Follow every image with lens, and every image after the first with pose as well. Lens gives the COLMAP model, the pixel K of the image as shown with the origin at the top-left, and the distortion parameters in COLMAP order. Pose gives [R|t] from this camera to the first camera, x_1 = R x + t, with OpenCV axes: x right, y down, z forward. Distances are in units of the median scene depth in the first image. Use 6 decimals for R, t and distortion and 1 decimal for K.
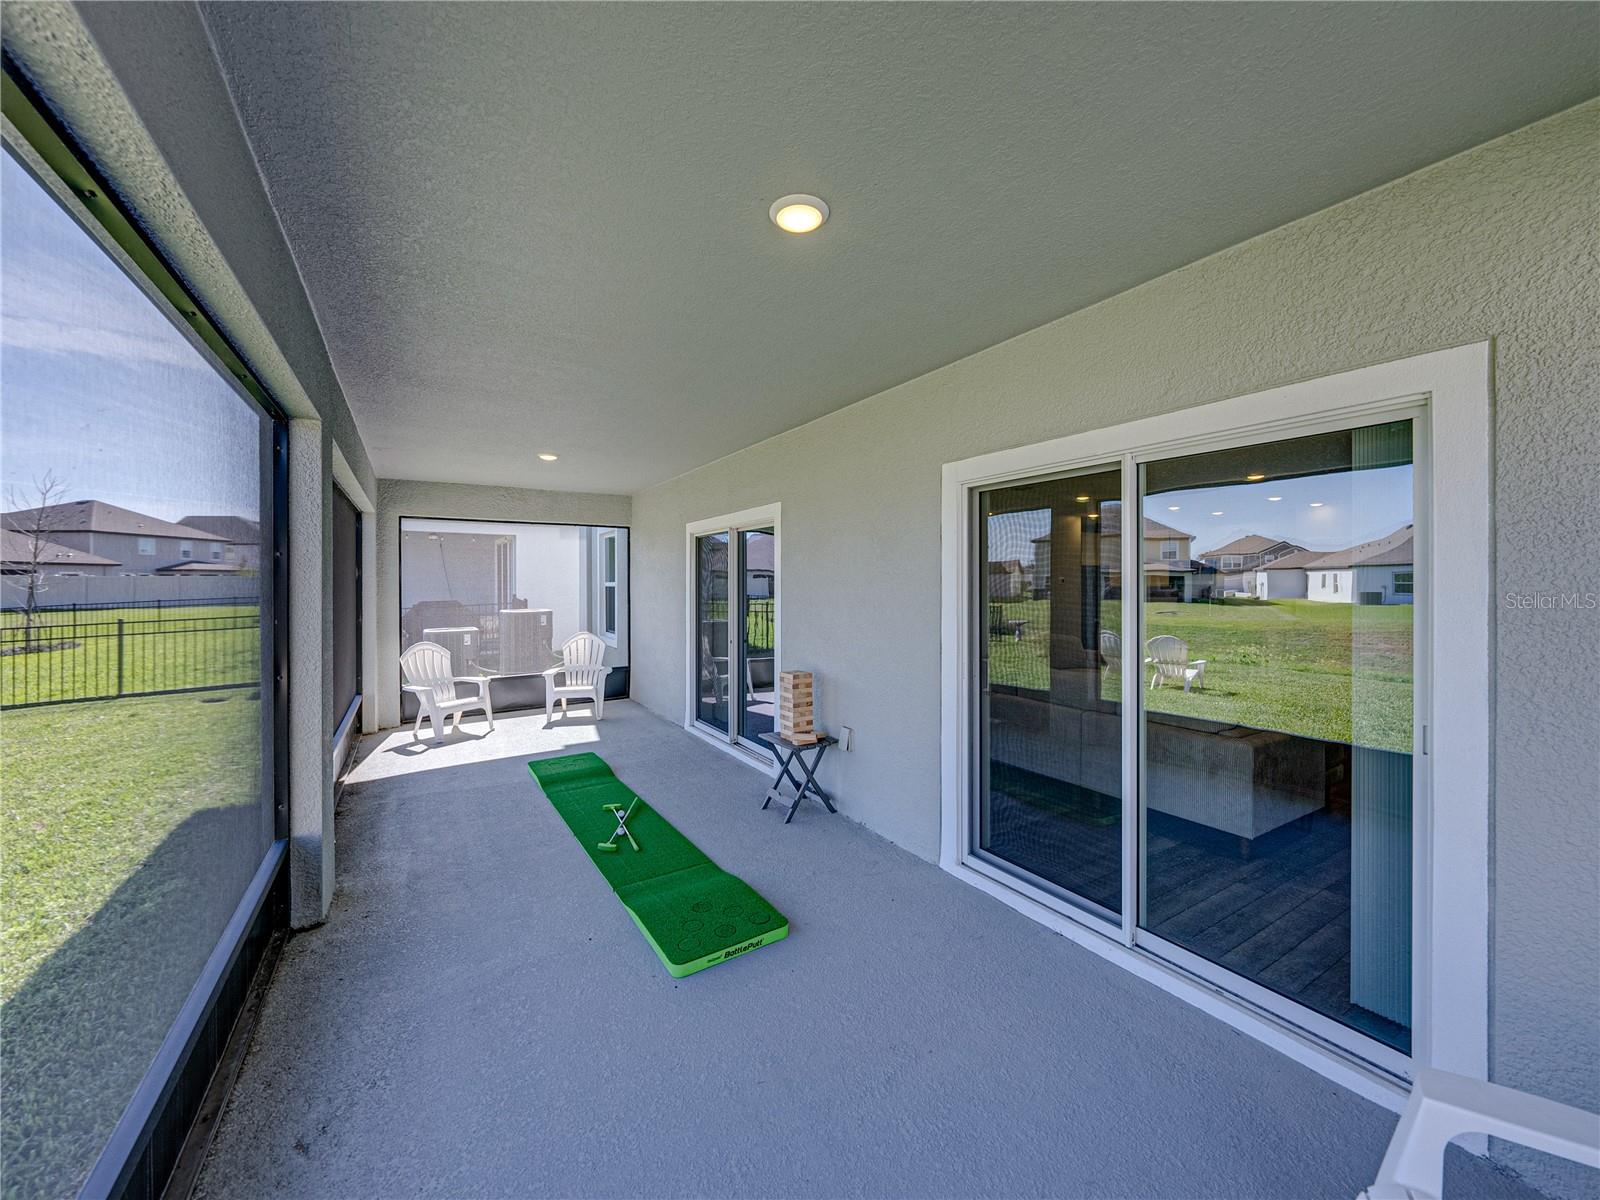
lens RADIAL K [[618.8, 0, 795.3], [0, 618.8, 584.4], [0, 0, 1]] dist [-0.001597, -0.000205]
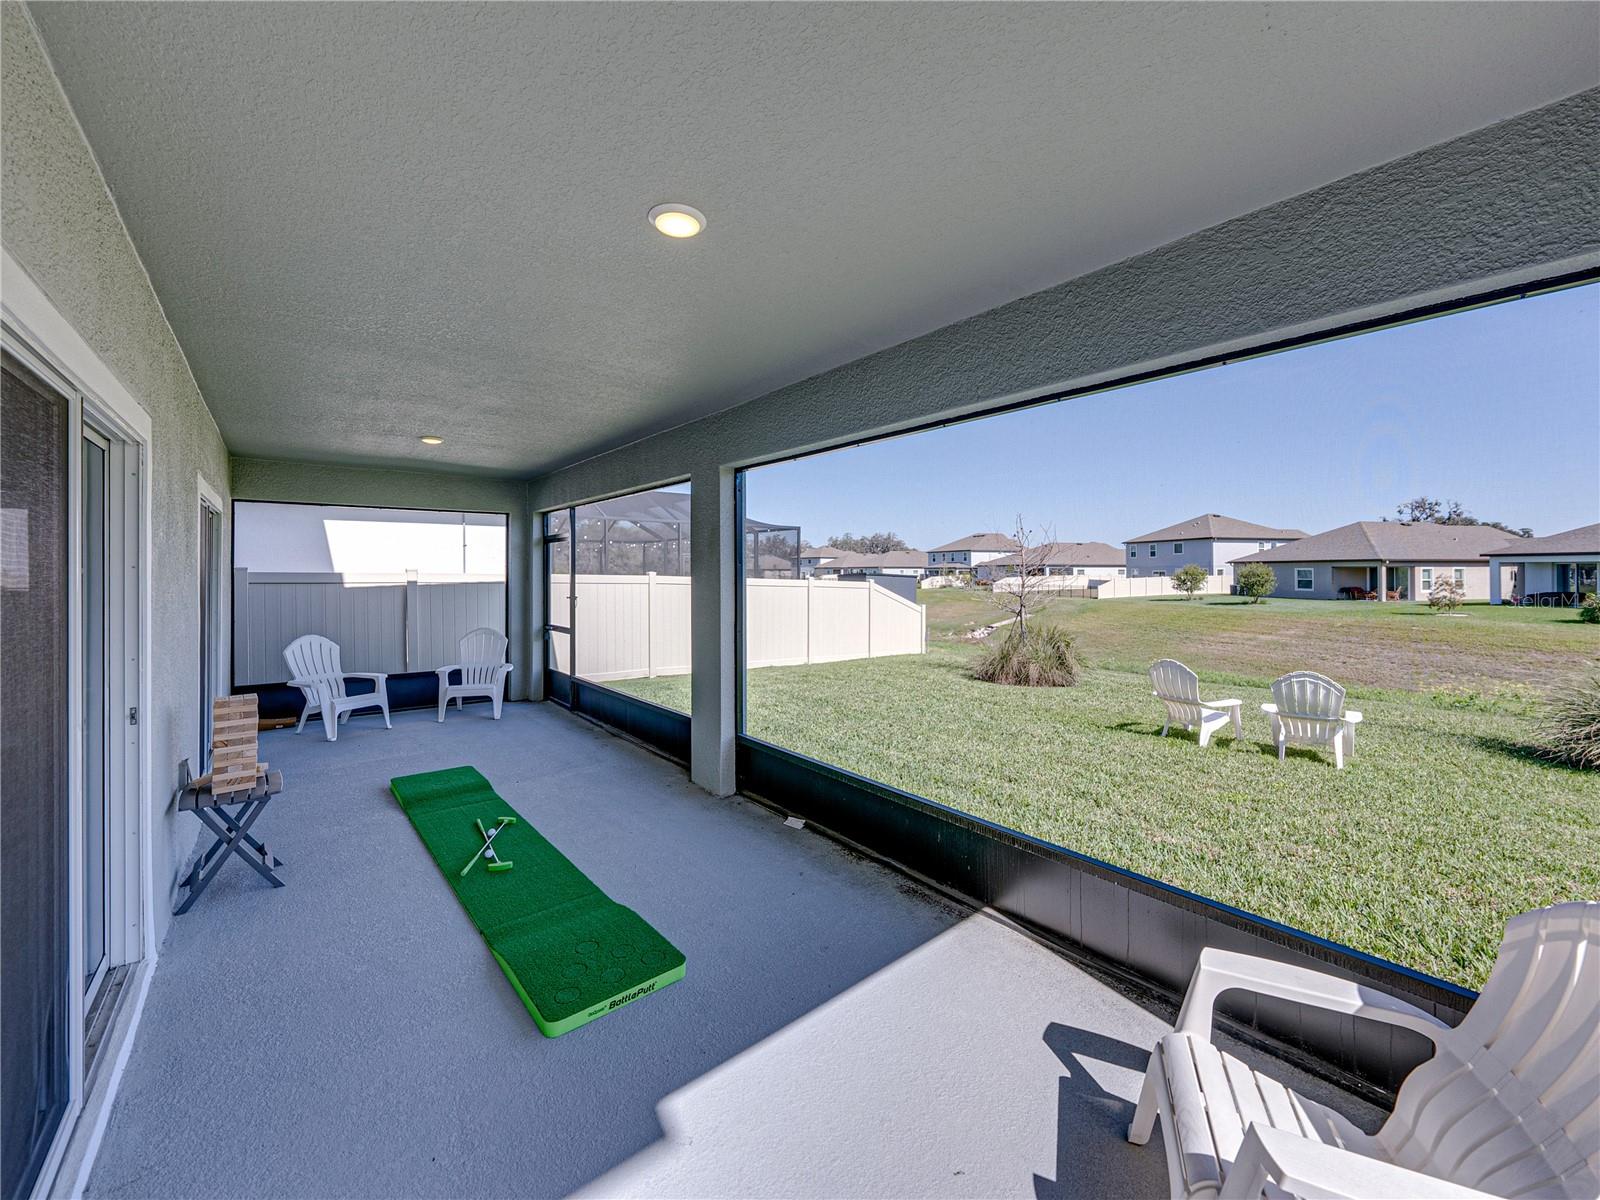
lens RADIAL K [[630.8, 0, 800.4], [0, 630.8, 567.0], [0, 0, 1]] dist [0.001636, 0.000012]
pose [[-0.989582, 0.007129, -0.143793, -0.523019], [0.007043, 0.999975, 0.001109, -0.006895], [0.143797, 0.000084, -0.989607, 1.724547]]
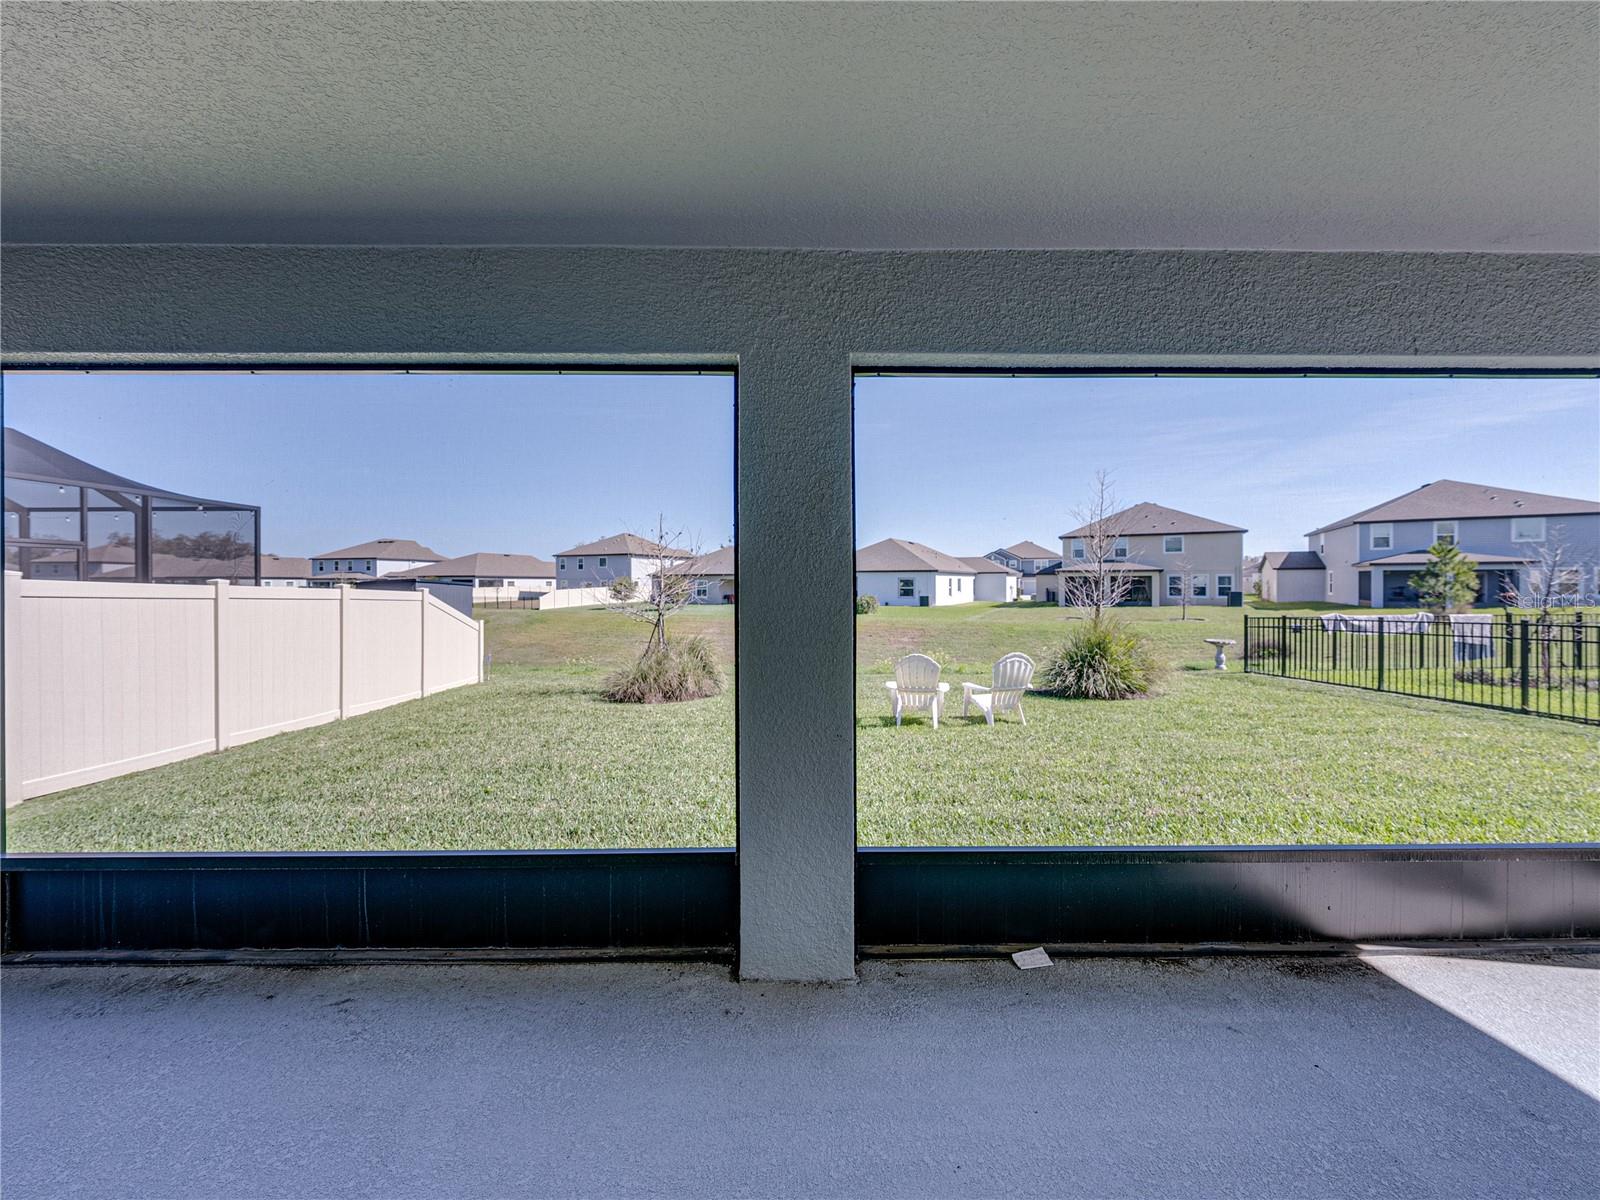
lens RADIAL K [[618.8, 0, 795.3], [0, 618.8, 584.4], [0, 0, 1]] dist [-0.001597, -0.000205]
pose [[-0.504798, 0.008893, -0.863192, -0.073728], [-0.001699, 0.999935, 0.011295, 0.019535], [0.863236, 0.007169, -0.504750, 0.942919]]
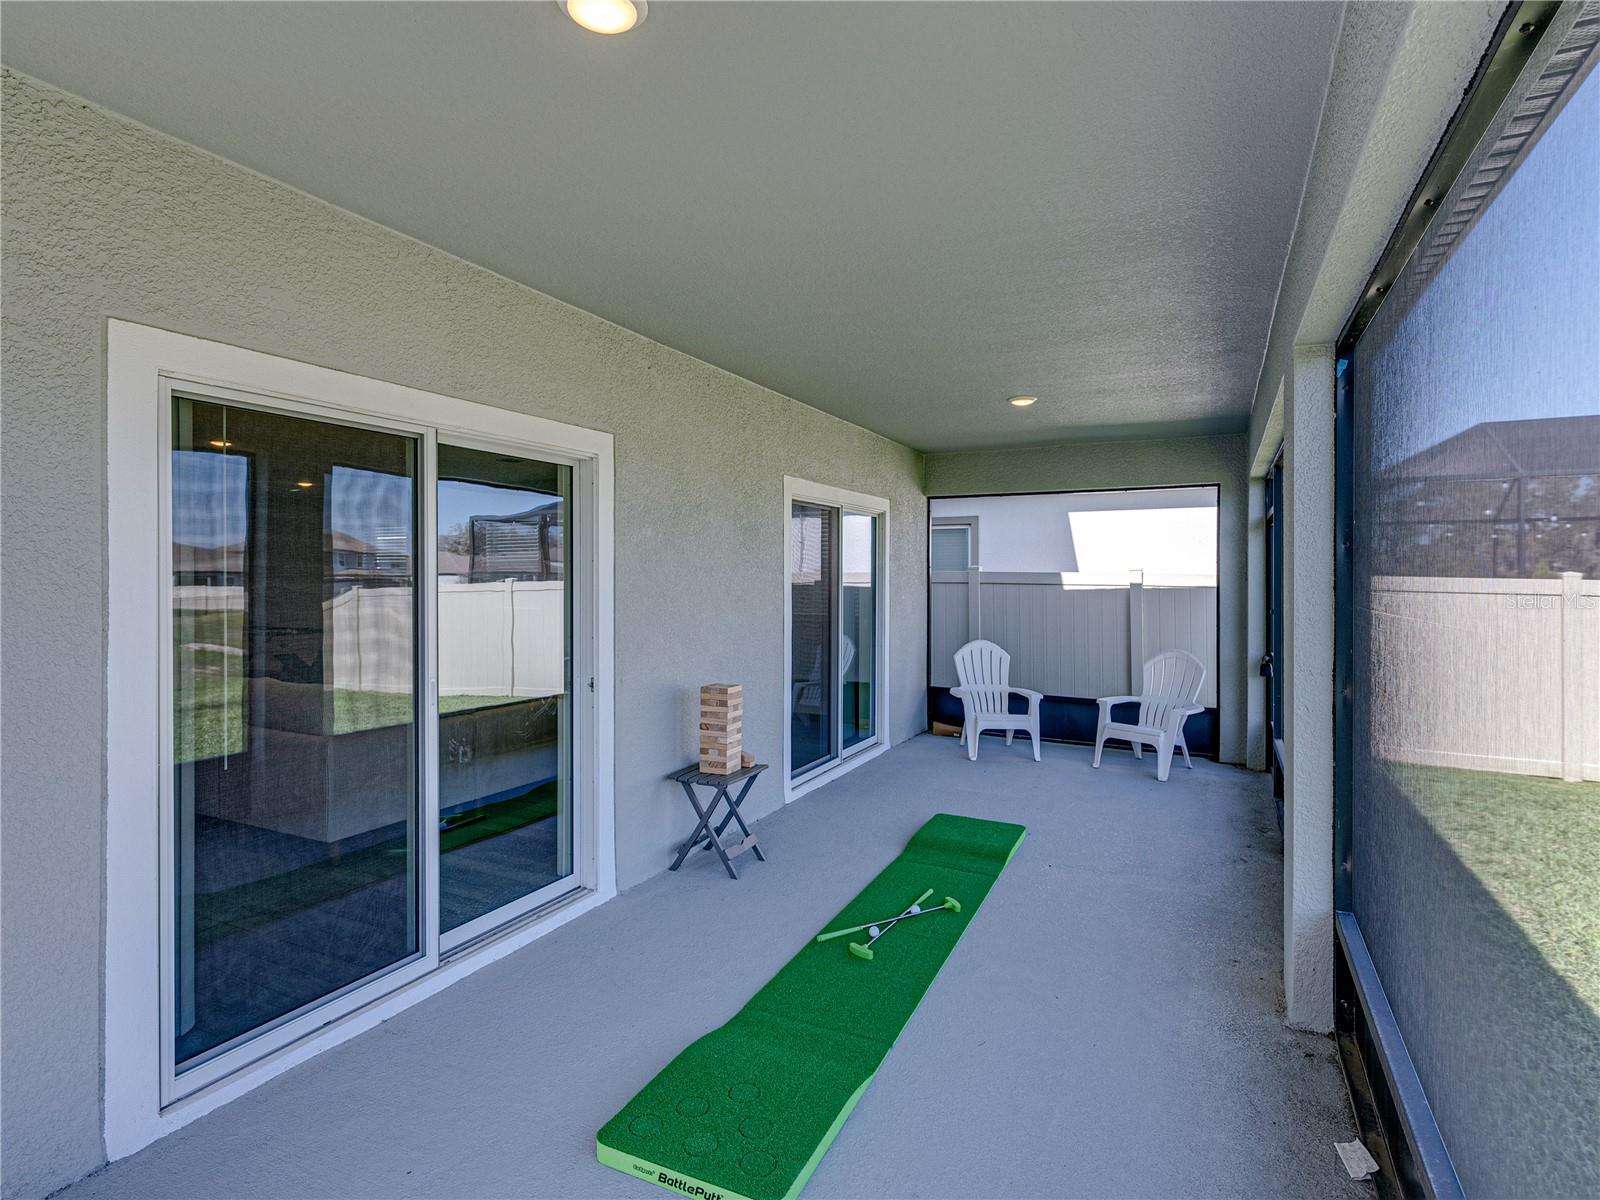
lens RADIAL K [[837.9, 0, 801.3], [0, 837.9, 579.3], [0, 0, 1]] dist [-0.000894, -0.000053]
pose [[-0.540386, -0.000493, 0.841417, -0.879815], [0.007409, 0.999958, 0.005345, 0.003745], [-0.841385, 0.009122, -0.540360, 1.392258]]
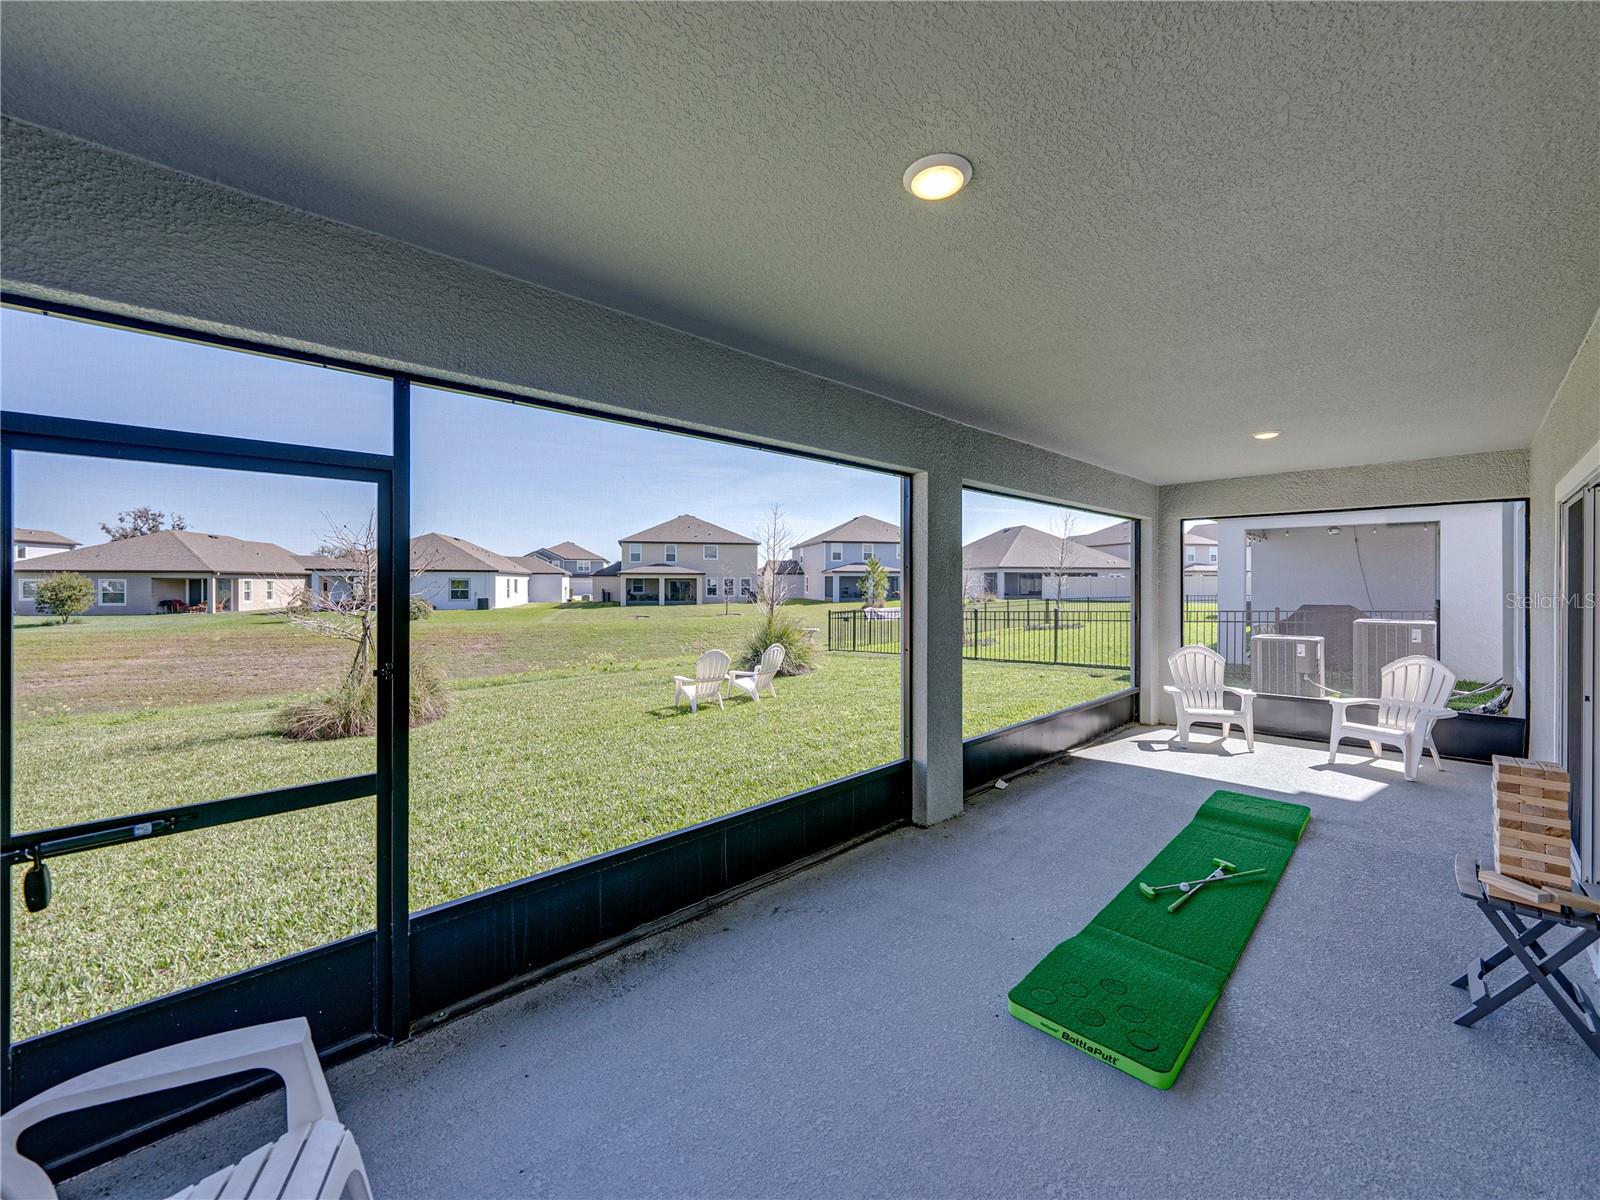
lens RADIAL K [[628.0, 0, 799.1], [0, 628.0, 577.3], [0, 0, 1]] dist [-0.002232, -0.000126]
pose [[0.213953, -0.001928, -0.976842, 0.361720], [-0.010096, 0.999940, -0.004185, -0.004316], [0.976792, 0.010757, 0.213920, 0.266299]]
